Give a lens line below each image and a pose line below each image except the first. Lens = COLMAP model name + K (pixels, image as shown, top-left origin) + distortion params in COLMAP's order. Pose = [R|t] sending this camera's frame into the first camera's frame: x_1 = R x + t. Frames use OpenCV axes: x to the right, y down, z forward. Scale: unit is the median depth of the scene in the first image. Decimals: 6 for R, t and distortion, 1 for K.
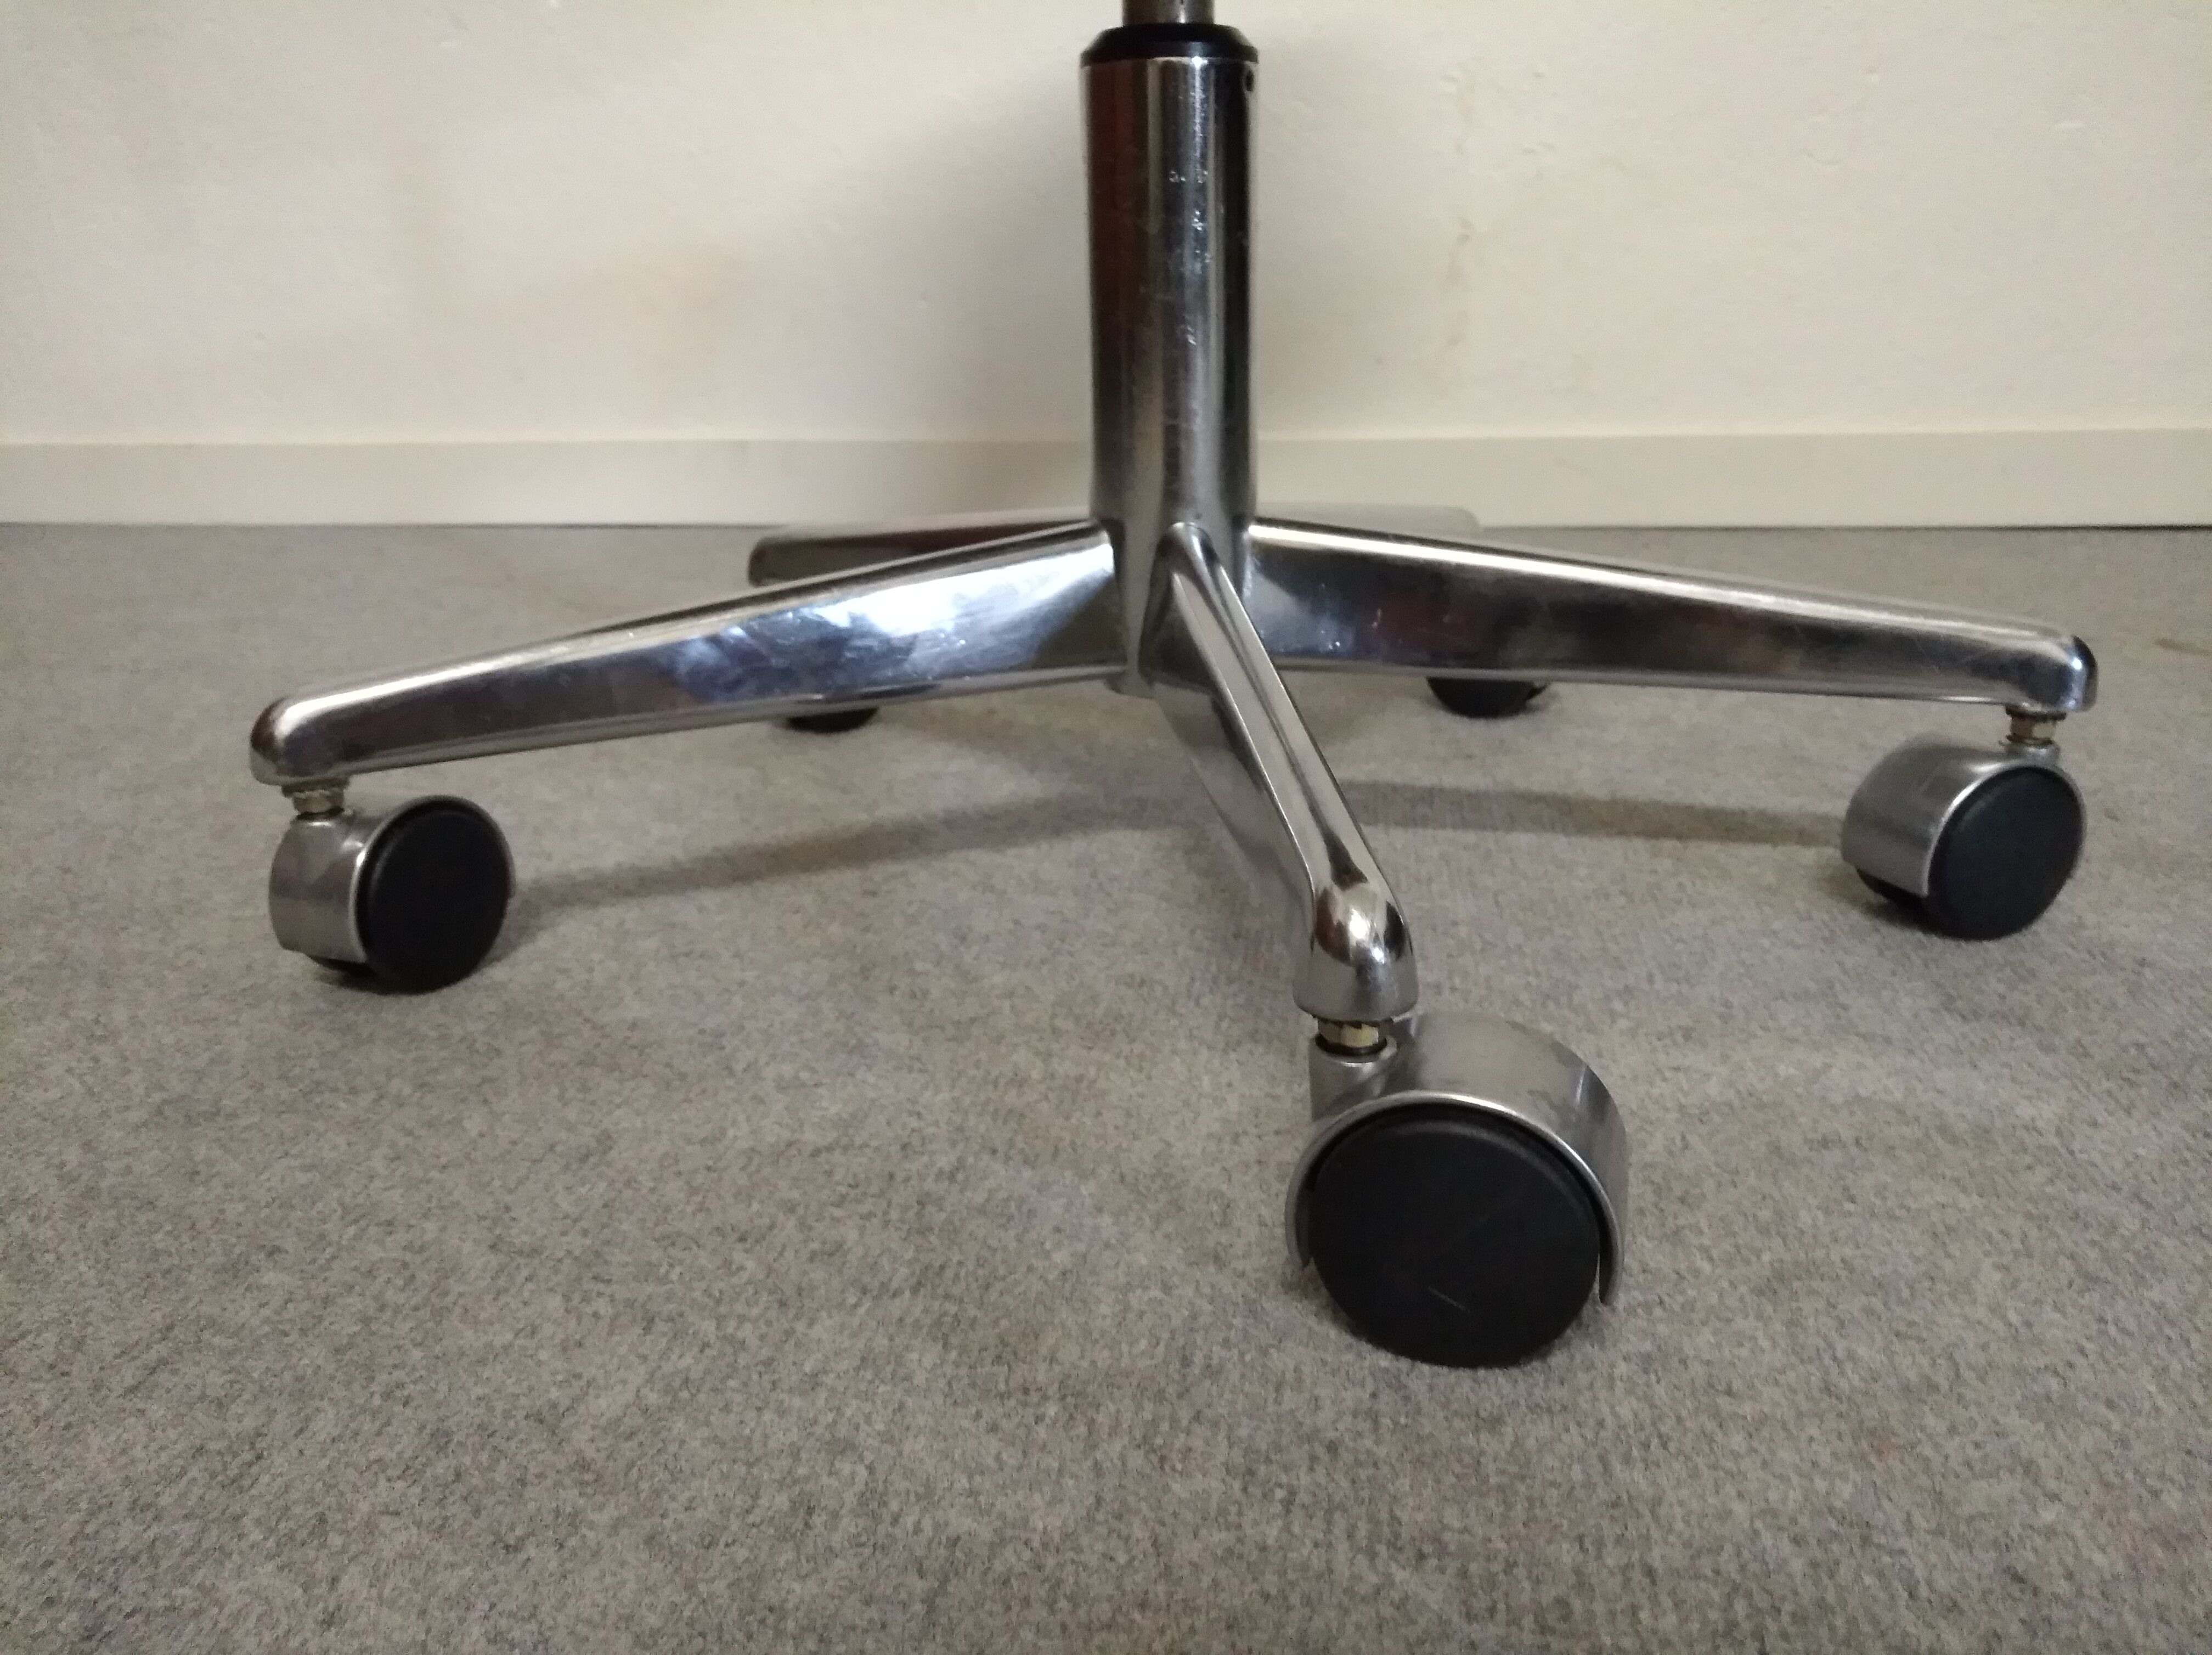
lens RADIAL K [[1756.8, 0, 1087.0], [0, 1756.8, 815.6], [0, 0, 1]] dist [-0.042620, 0.069273]
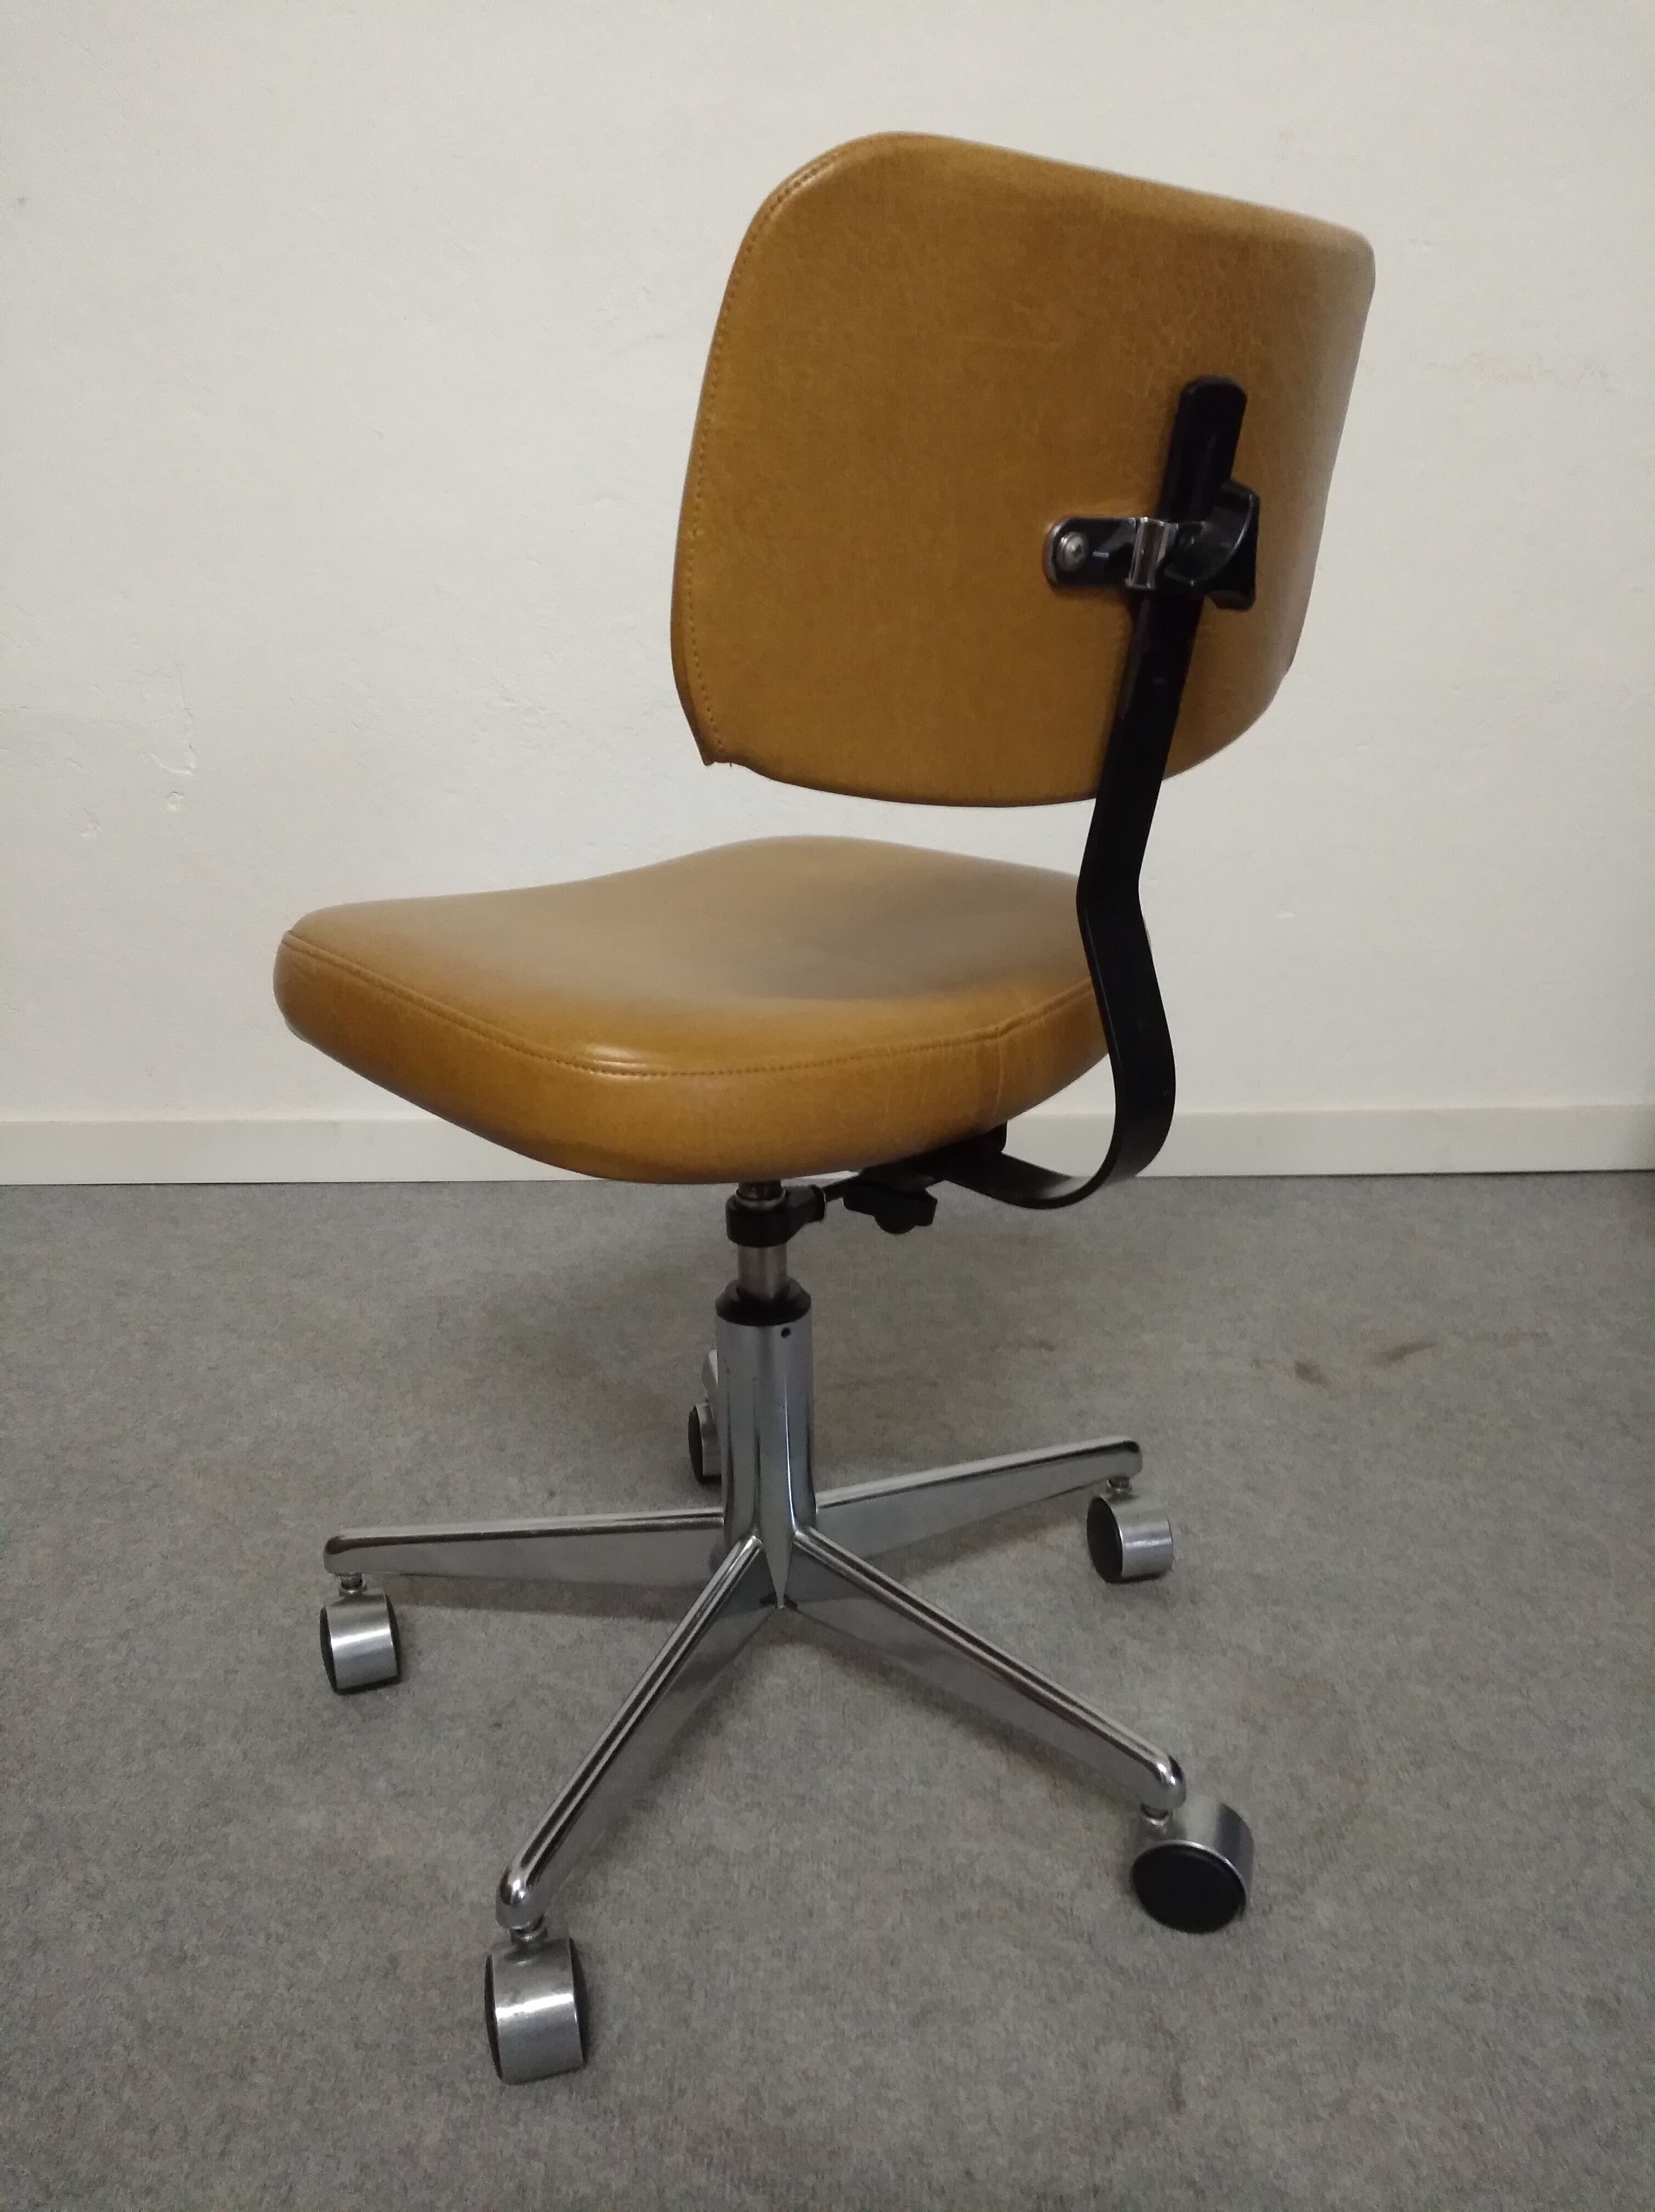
lens RADIAL K [[1756.8, 0, 836.2], [0, 1756.8, 1077.3], [0, 0, 1]] dist [-0.042620, 0.069273]
pose [[0.991113, -0.038203, 0.127418, 0.027512], [0.034796, 0.998978, 0.028859, -1.116836], [-0.128390, -0.024169, 0.991429, -1.352758]]
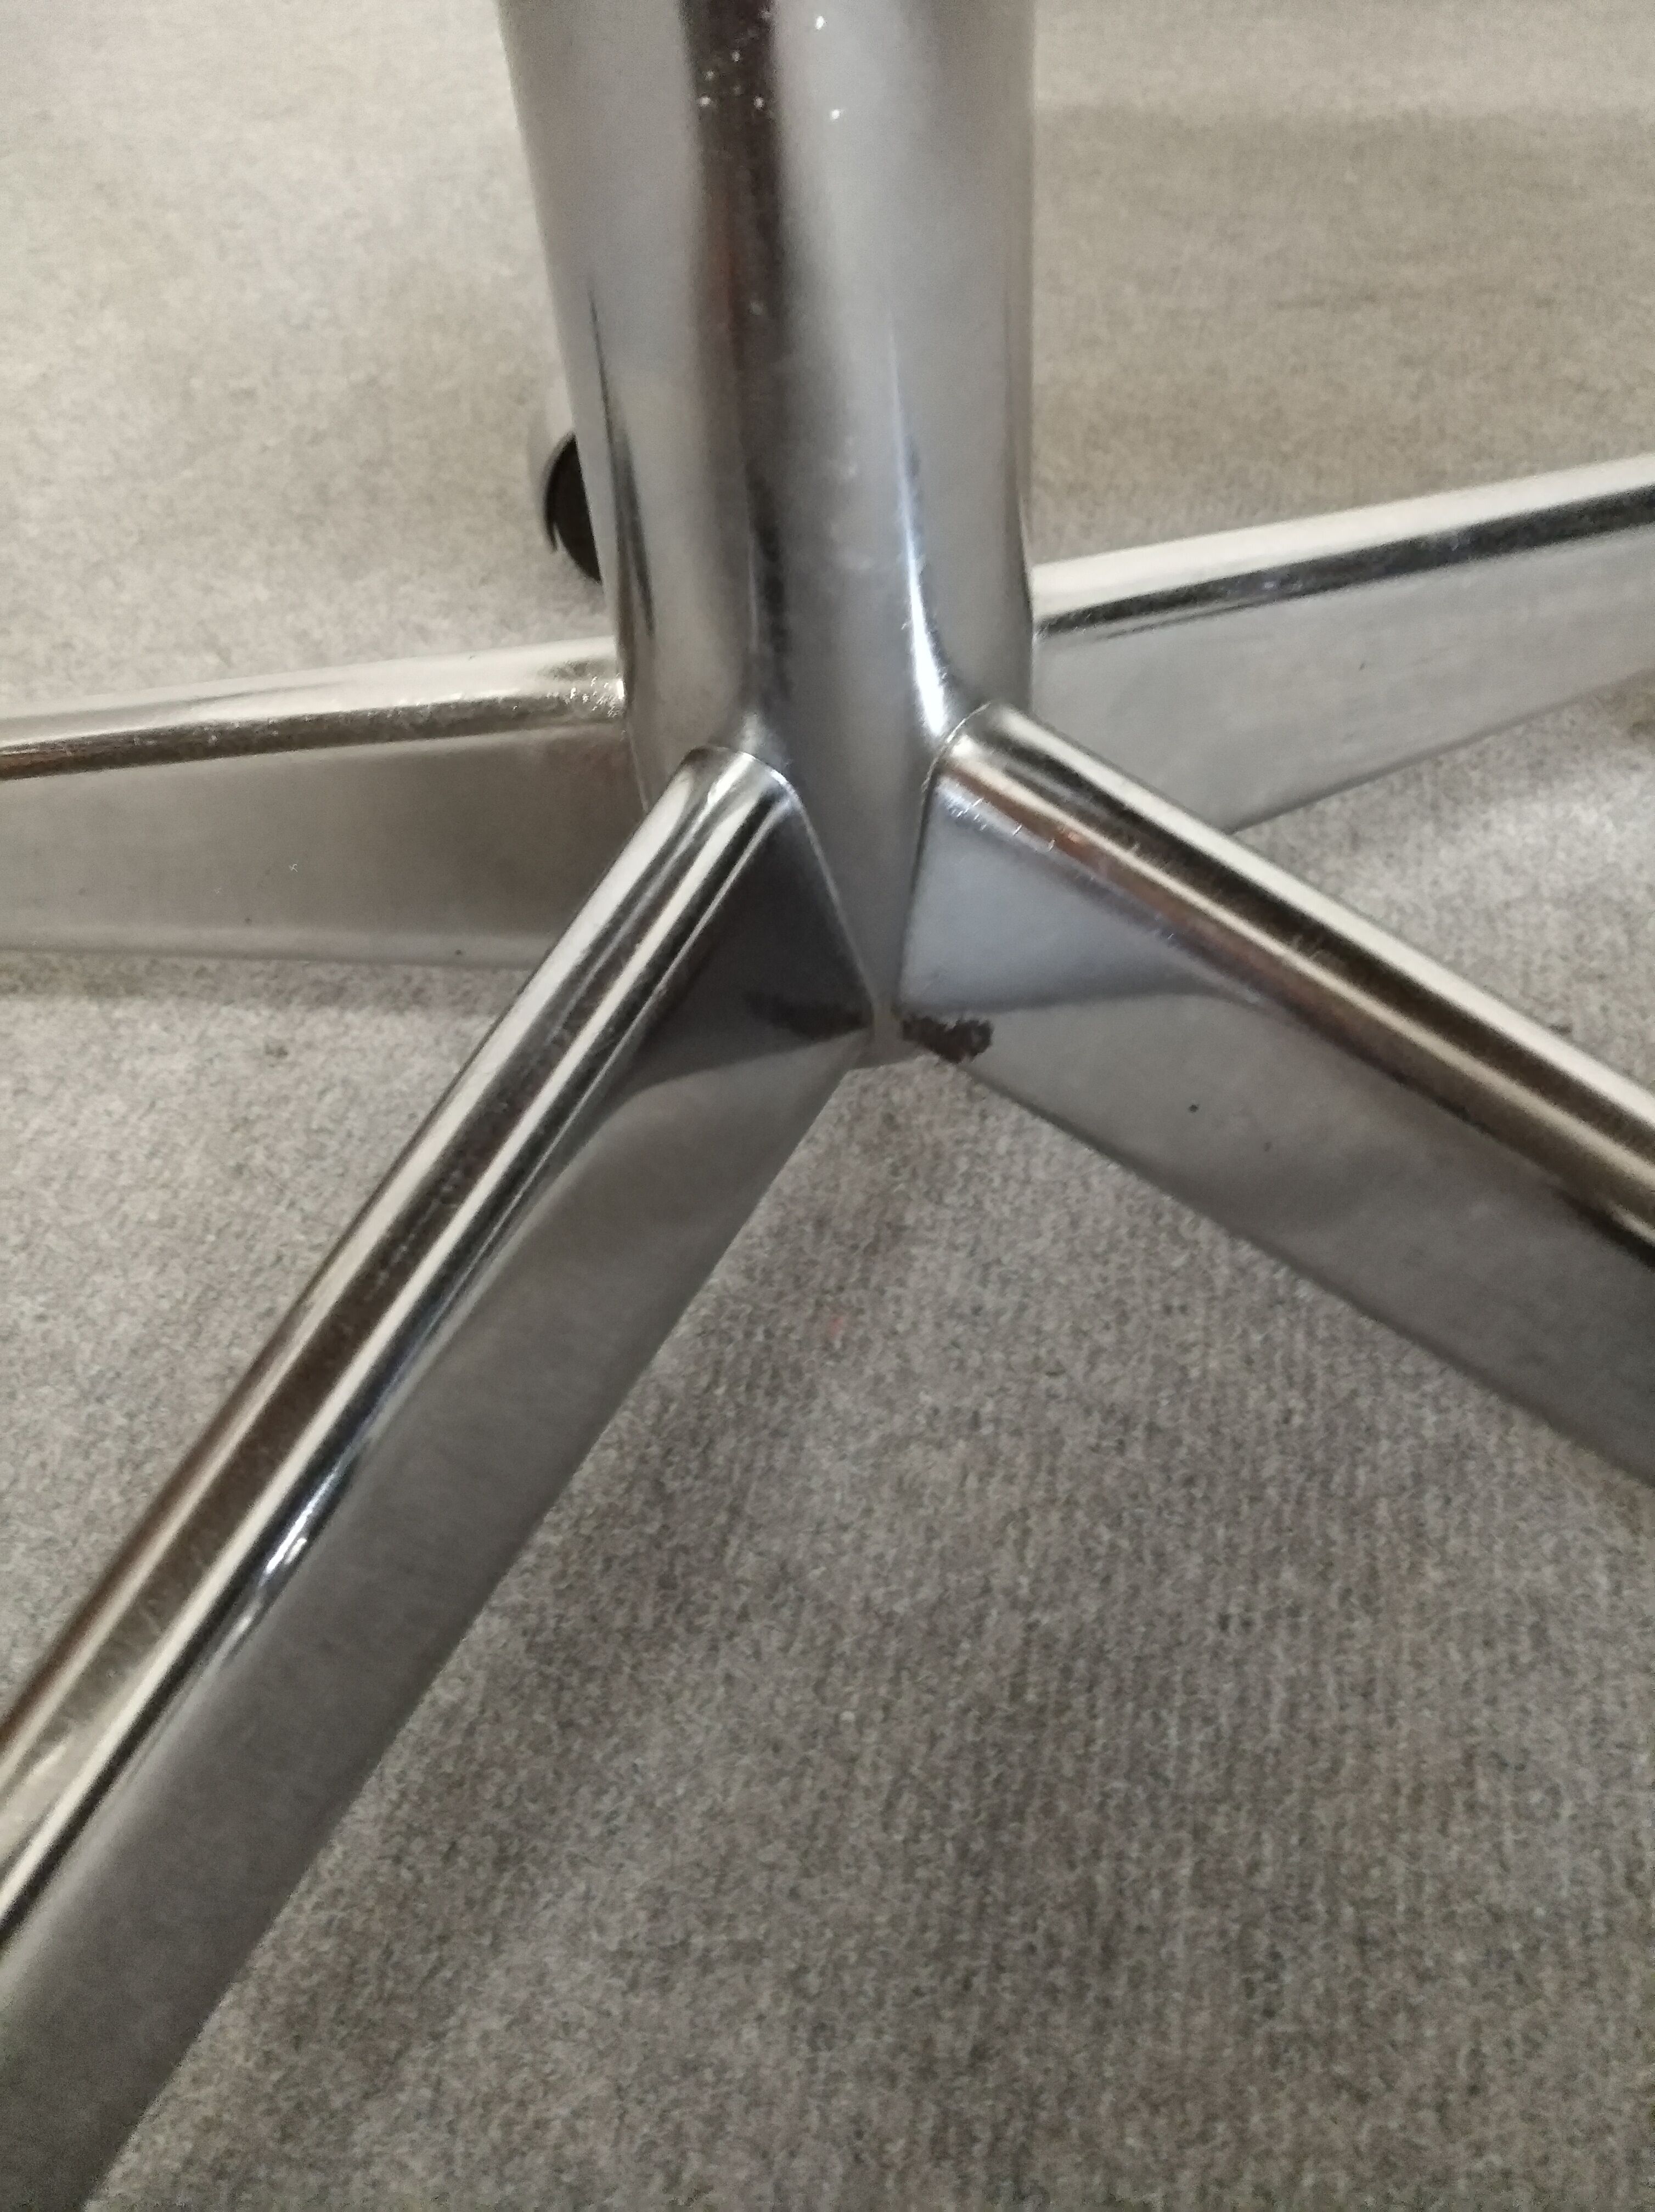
lens RADIAL K [[1671.6, 0, 823.8], [0, 1671.6, 1128.6], [0, 0, 1]] dist [-0.034547, 0.058276]
pose [[0.995028, 0.020010, -0.097562, 0.224012], [0.030547, 0.871072, 0.490204, -0.379742], [0.094793, -0.490747, 0.866130, 0.819072]]
